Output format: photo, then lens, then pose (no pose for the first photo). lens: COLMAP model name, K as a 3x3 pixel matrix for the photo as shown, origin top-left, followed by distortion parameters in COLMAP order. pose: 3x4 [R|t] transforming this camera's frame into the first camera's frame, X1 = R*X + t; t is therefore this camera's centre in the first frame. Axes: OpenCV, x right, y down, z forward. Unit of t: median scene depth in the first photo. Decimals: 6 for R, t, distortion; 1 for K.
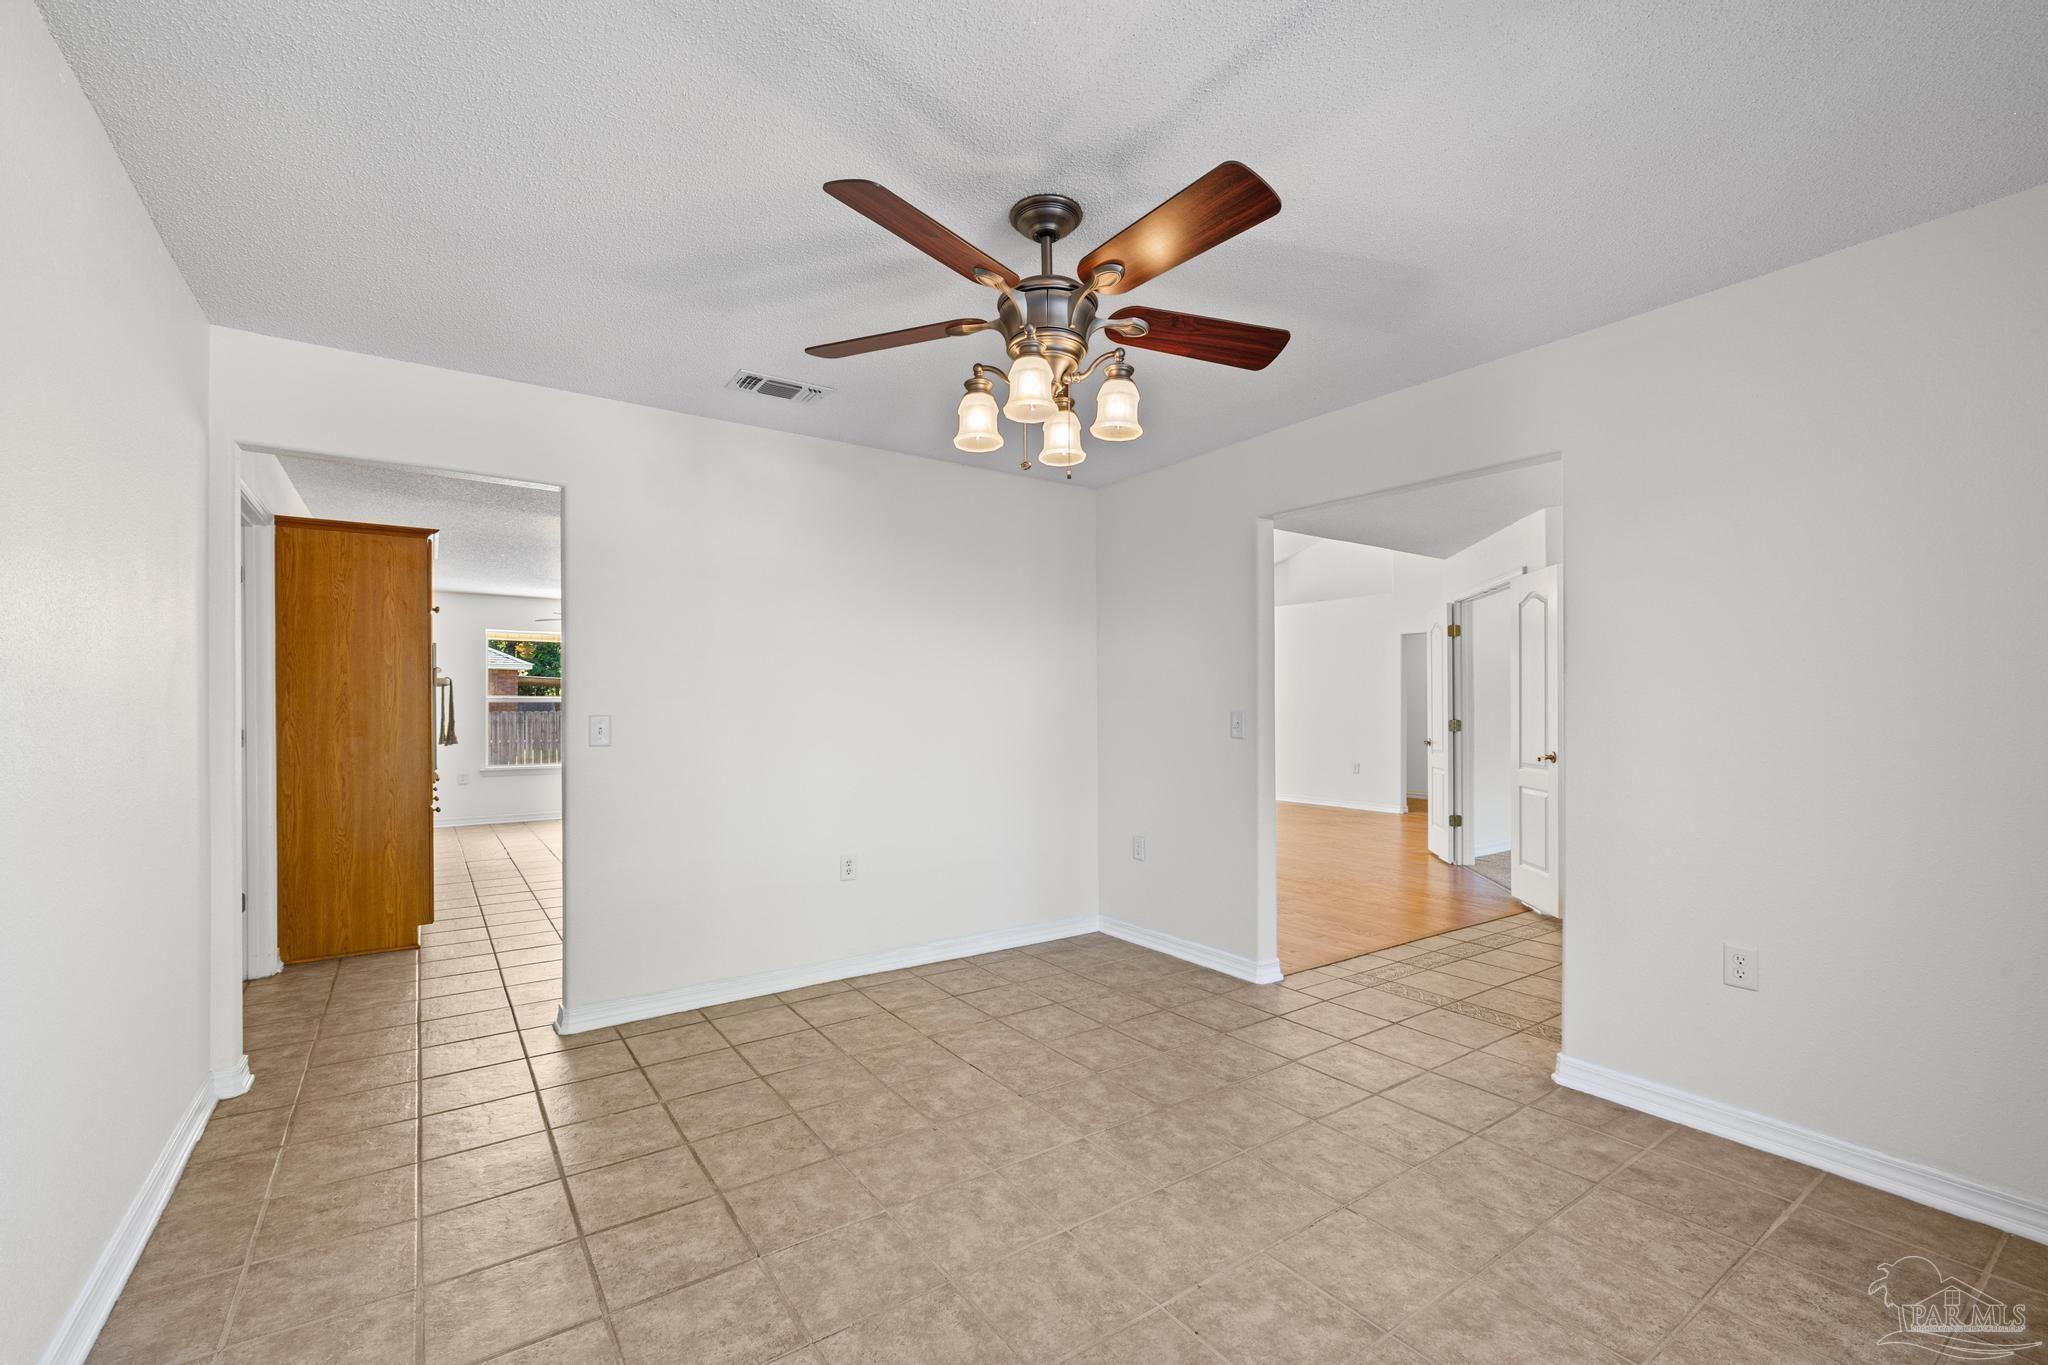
lens RADIAL K [[865.7, 0, 1012.0], [0, 865.7, 698.3], [0, 0, 1]] dist [-0.003136, -0.000241]
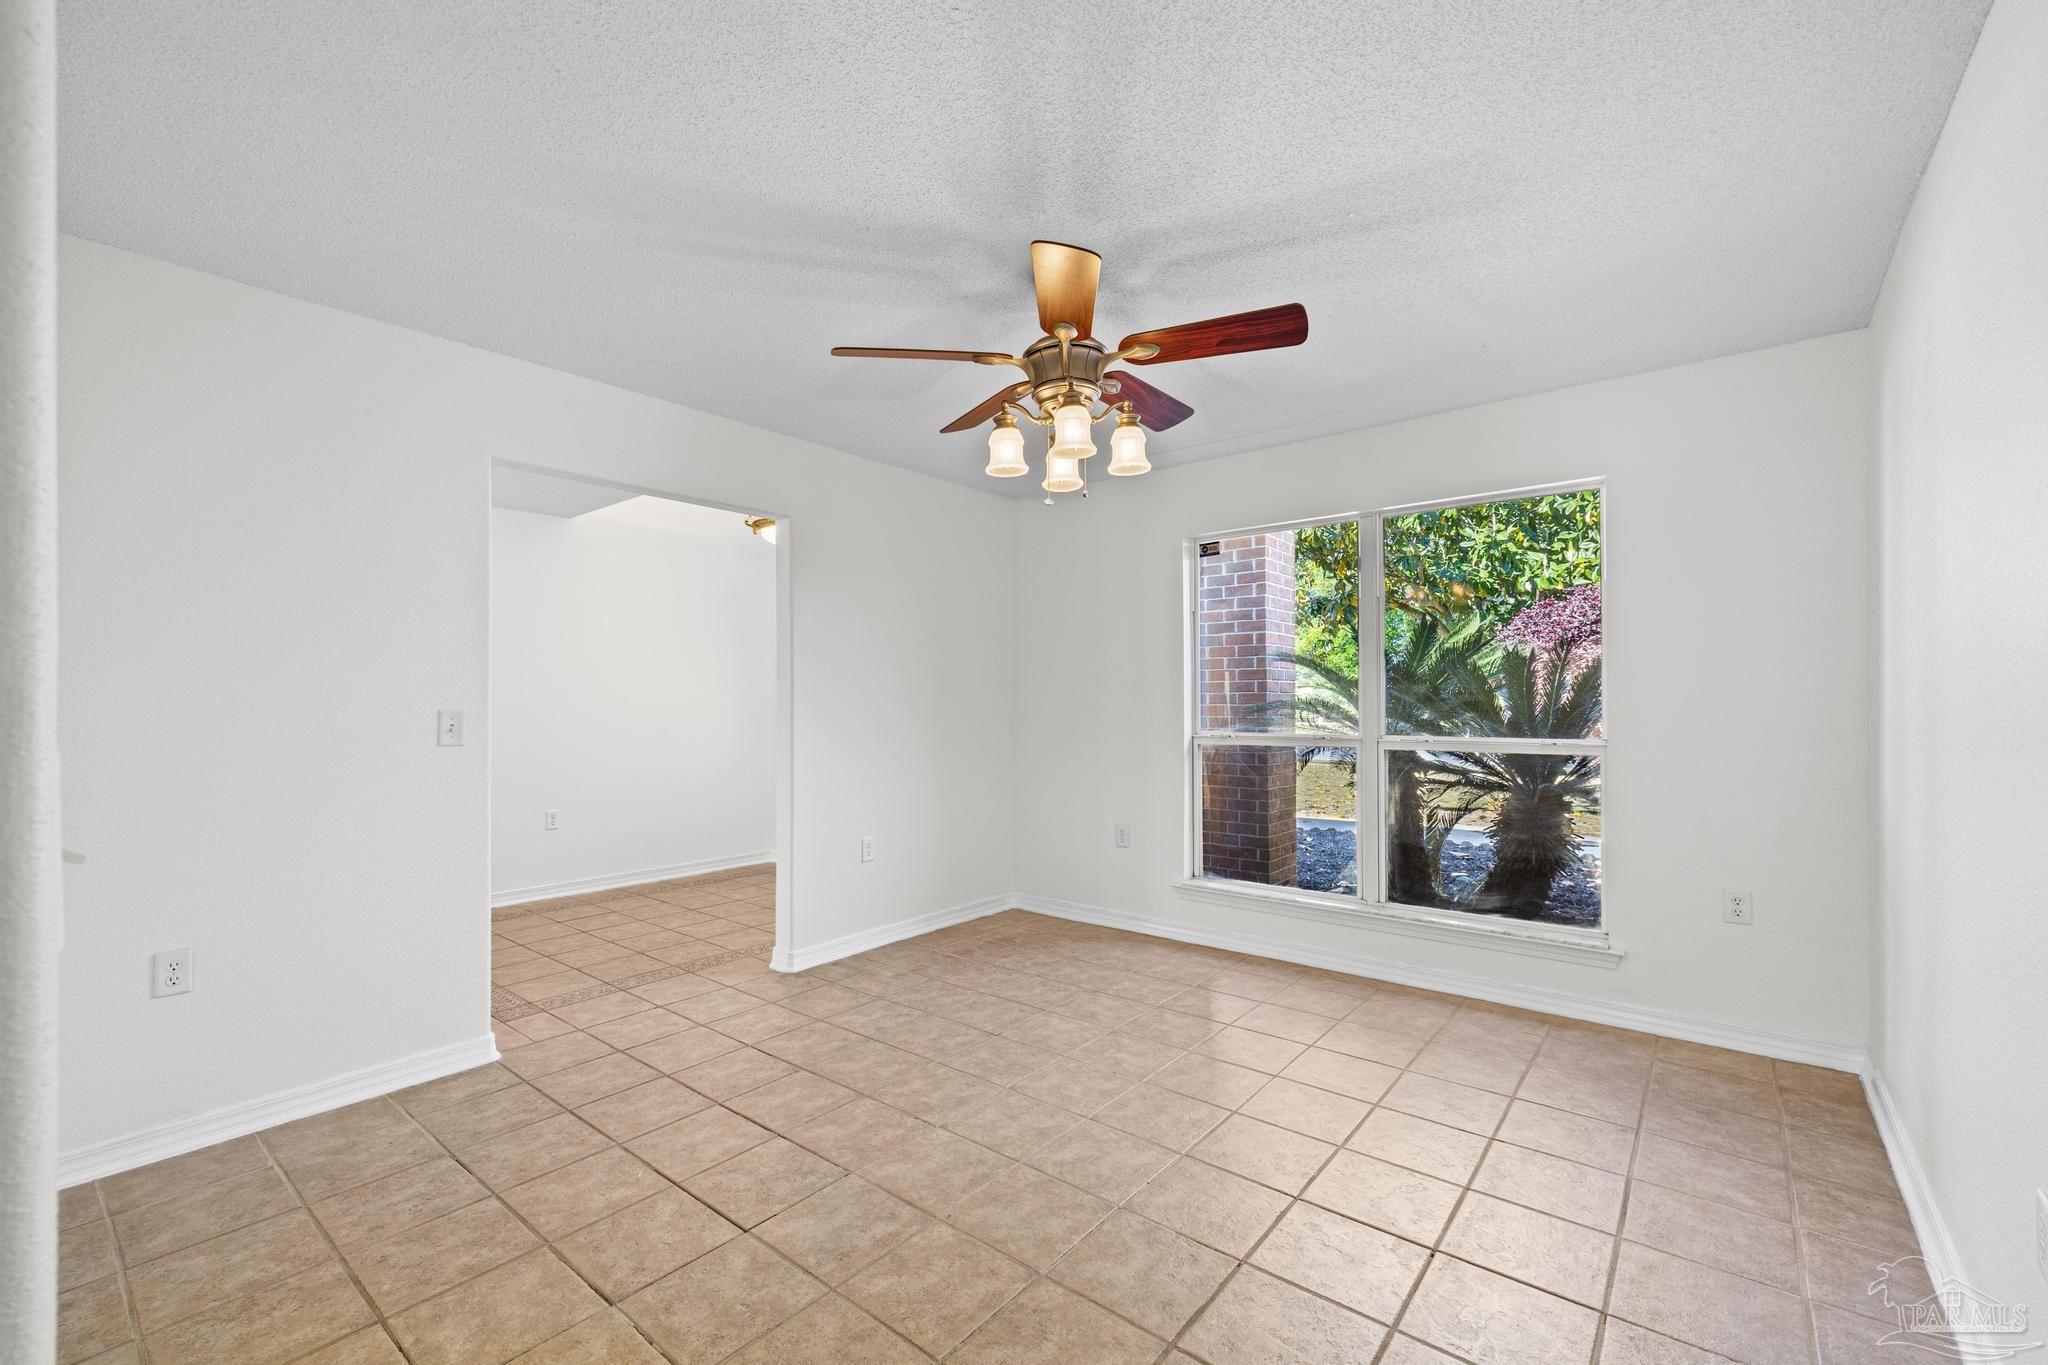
lens RADIAL K [[865.7, 0, 1020.6], [0, 865.7, 693.0], [0, 0, 1]] dist [-0.003136, -0.000241]
pose [[-0.278763, 0.008763, 0.960320, -0.829228], [-0.000434, 0.999957, -0.009251, 0.013545], [-0.960360, -0.002996, -0.278747, 1.081024]]
